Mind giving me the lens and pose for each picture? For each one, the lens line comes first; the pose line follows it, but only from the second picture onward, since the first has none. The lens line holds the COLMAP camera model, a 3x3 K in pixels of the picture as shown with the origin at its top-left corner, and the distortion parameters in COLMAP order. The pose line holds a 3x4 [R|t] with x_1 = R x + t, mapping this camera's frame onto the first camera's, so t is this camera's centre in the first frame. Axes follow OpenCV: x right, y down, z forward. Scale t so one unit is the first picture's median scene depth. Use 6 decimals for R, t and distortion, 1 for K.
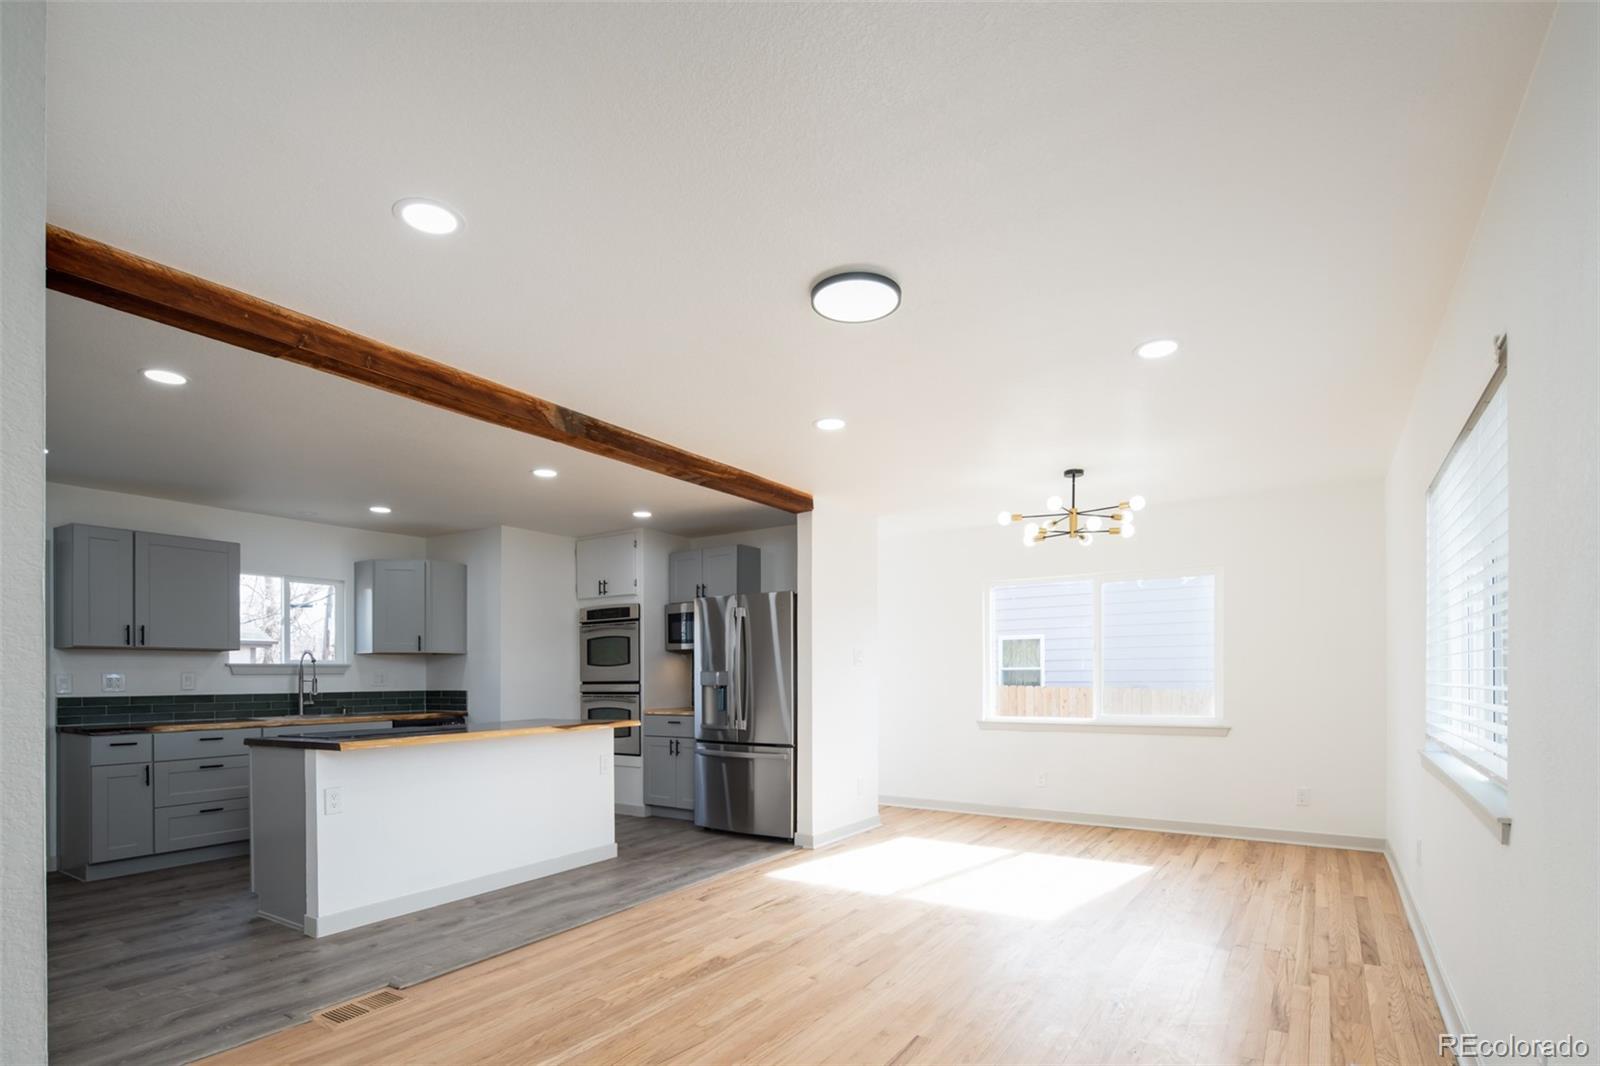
lens RADIAL K [[786.7, 0, 794.1], [0, 786.7, 671.7], [0, 0, 1]] dist [0.005797, -0.003637]
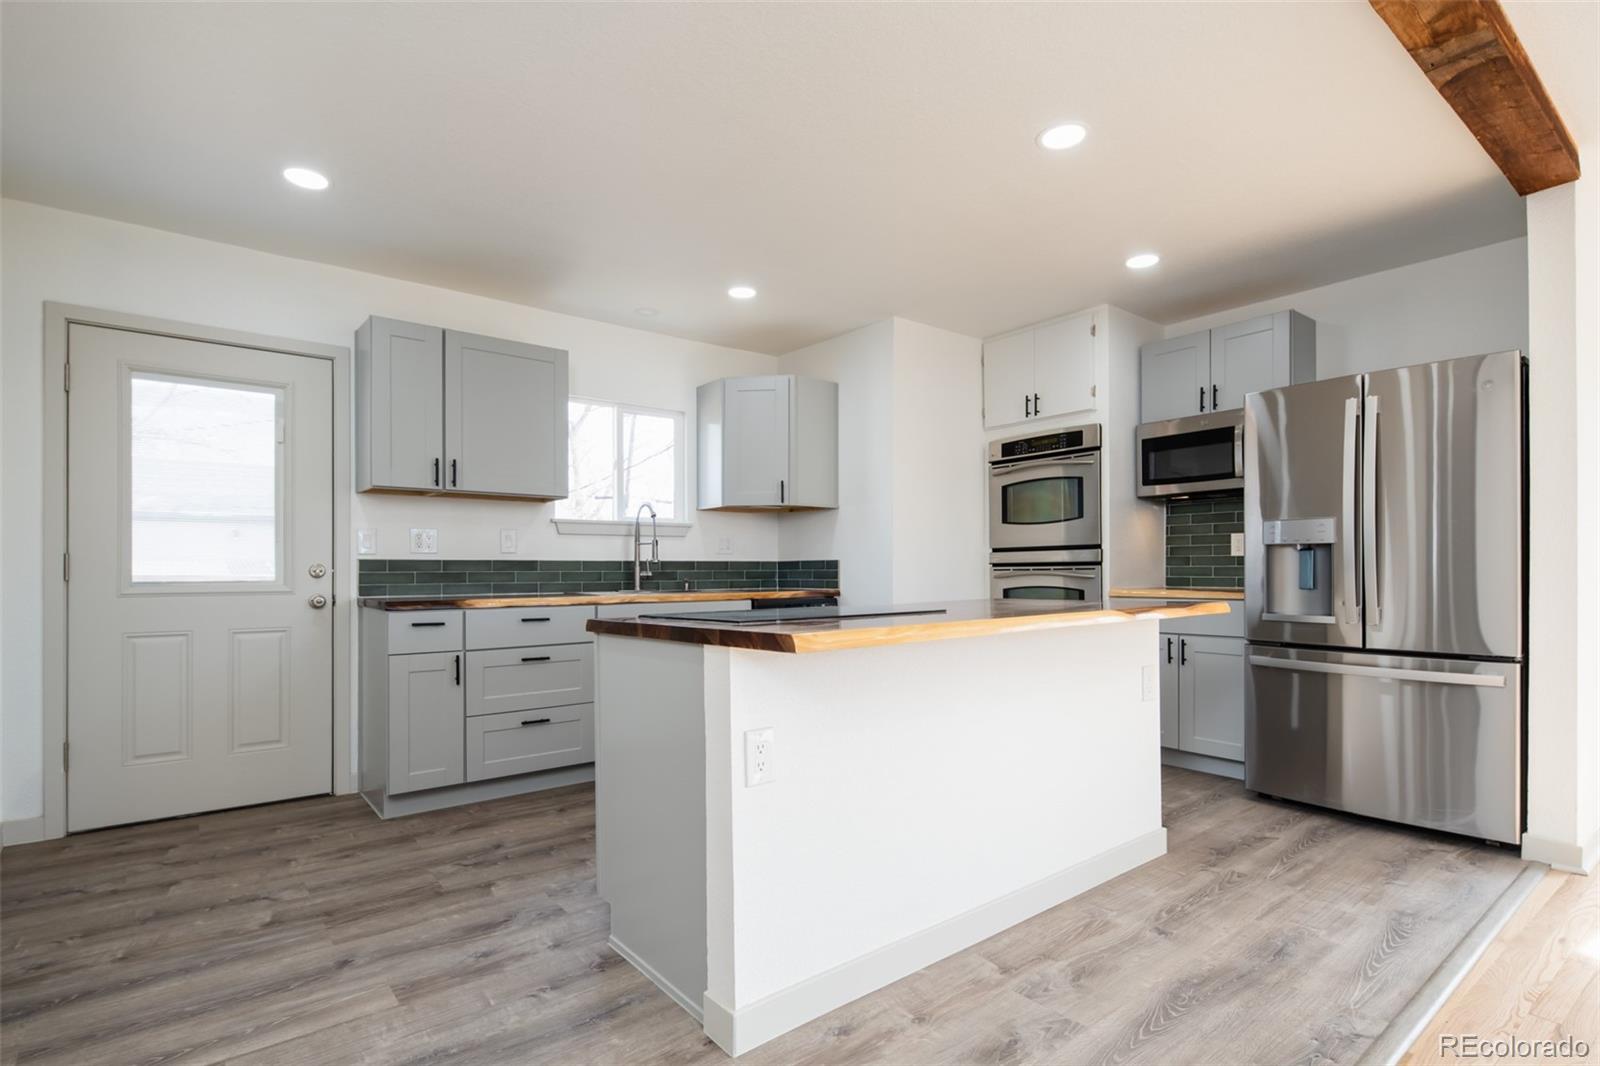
lens RADIAL K [[786.7, 0, 794.8], [0, 786.7, 567.9], [0, 0, 1]] dist [0.005797, -0.003637]
pose [[0.950995, 0.002004, -0.309199, -0.269978], [-0.000203, 0.999983, 0.005856, 0.031170], [0.309206, -0.005506, 0.950979, 0.361403]]
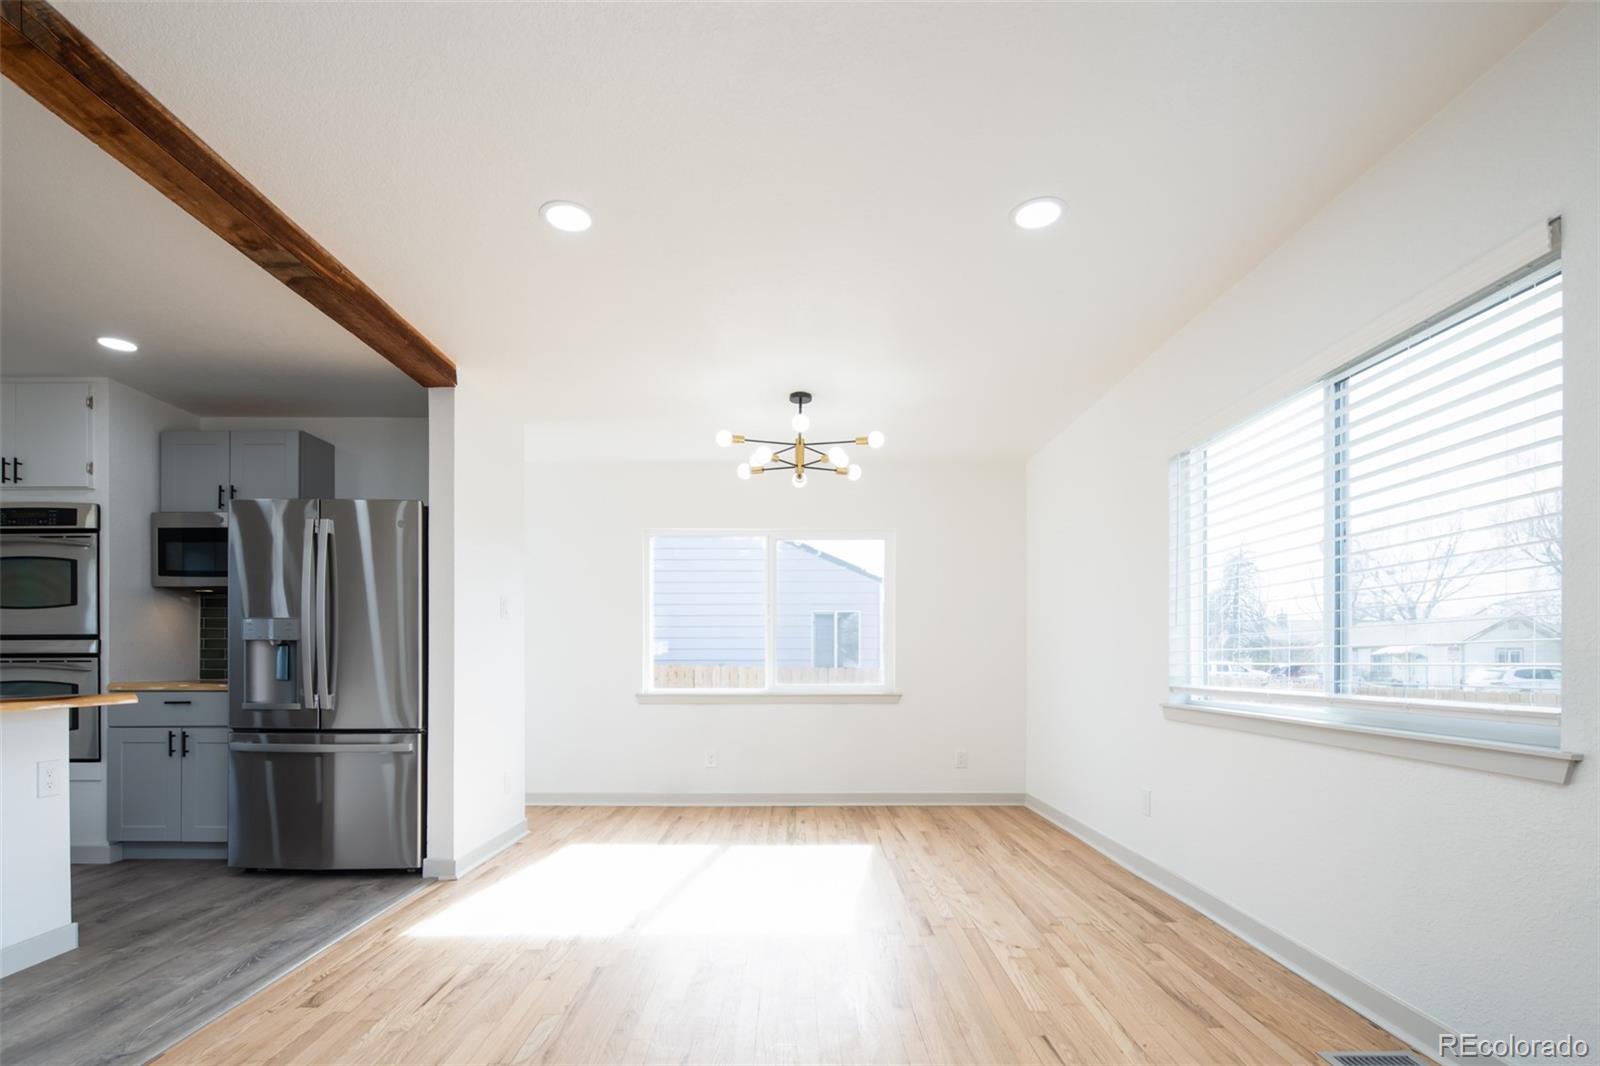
lens RADIAL K [[786.7, 0, 796.4], [0, 786.7, 663.0], [0, 0, 1]] dist [0.005797, -0.003637]
pose [[0.829922, 0.006864, 0.557837, -0.105239], [-0.010546, 0.999939, 0.003386, 0.029078], [-0.557779, -0.008693, 0.829944, 0.247012]]
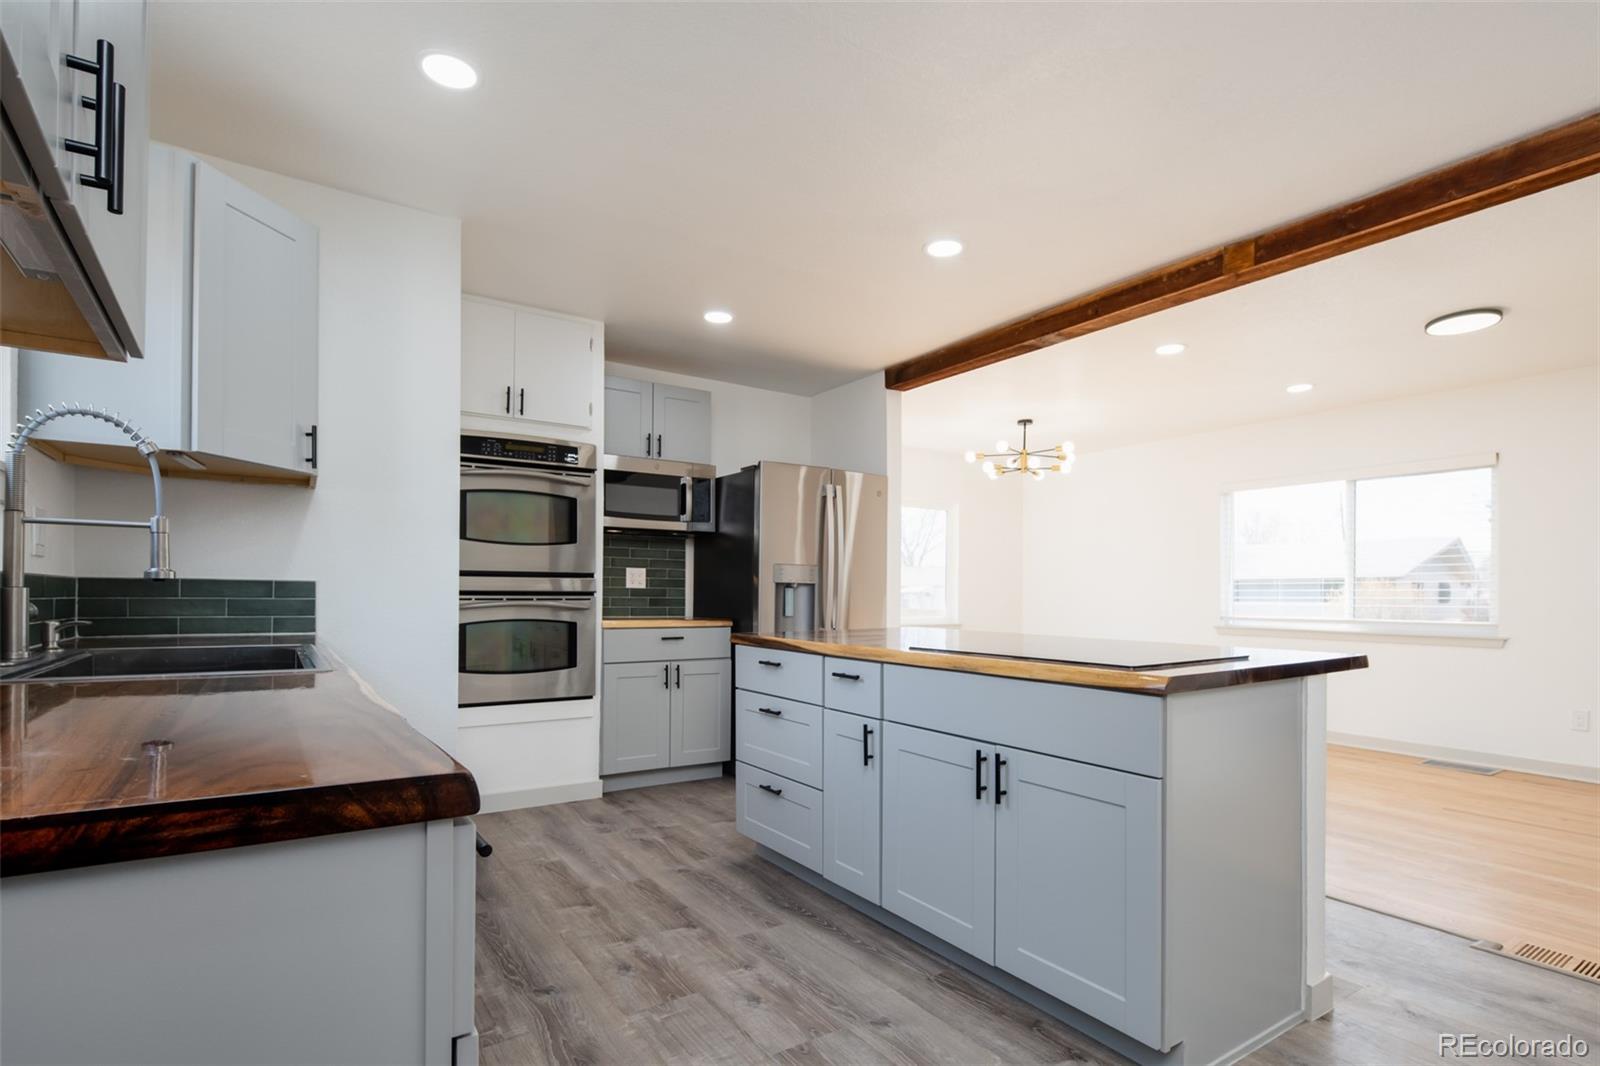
lens RADIAL K [[786.7, 0, 800.2], [0, 786.7, 599.6], [0, 0, 1]] dist [0.005797, -0.003637]
pose [[0.379030, 0.007763, 0.925352, -0.798799], [-0.017193, 0.999851, -0.001346, 0.034133], [-0.925225, -0.015399, 0.379107, 0.717918]]
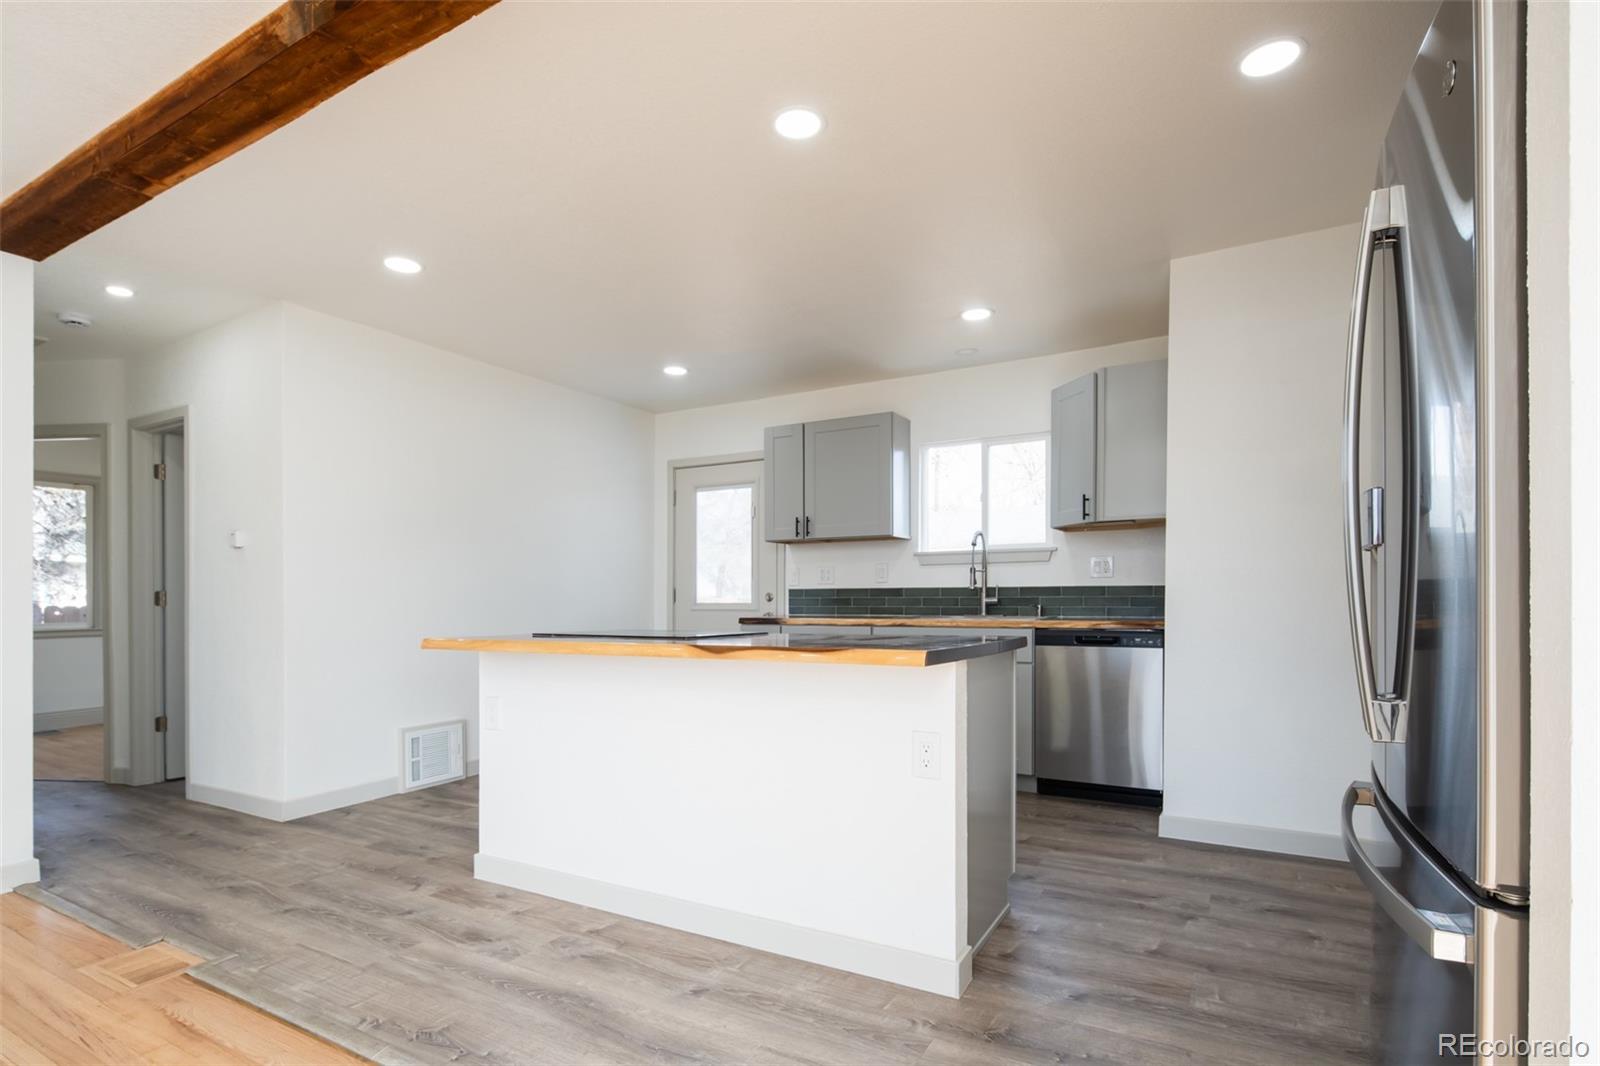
lens RADIAL K [[786.7, 0, 798.4], [0, 786.7, 591.2], [0, 0, 1]] dist [0.005797, -0.003637]
pose [[0.069650, 0.002254, -0.997569, 0.143281], [0.012922, 0.999912, 0.003162, 0.027873], [0.997488, -0.013111, 0.069615, 0.805036]]
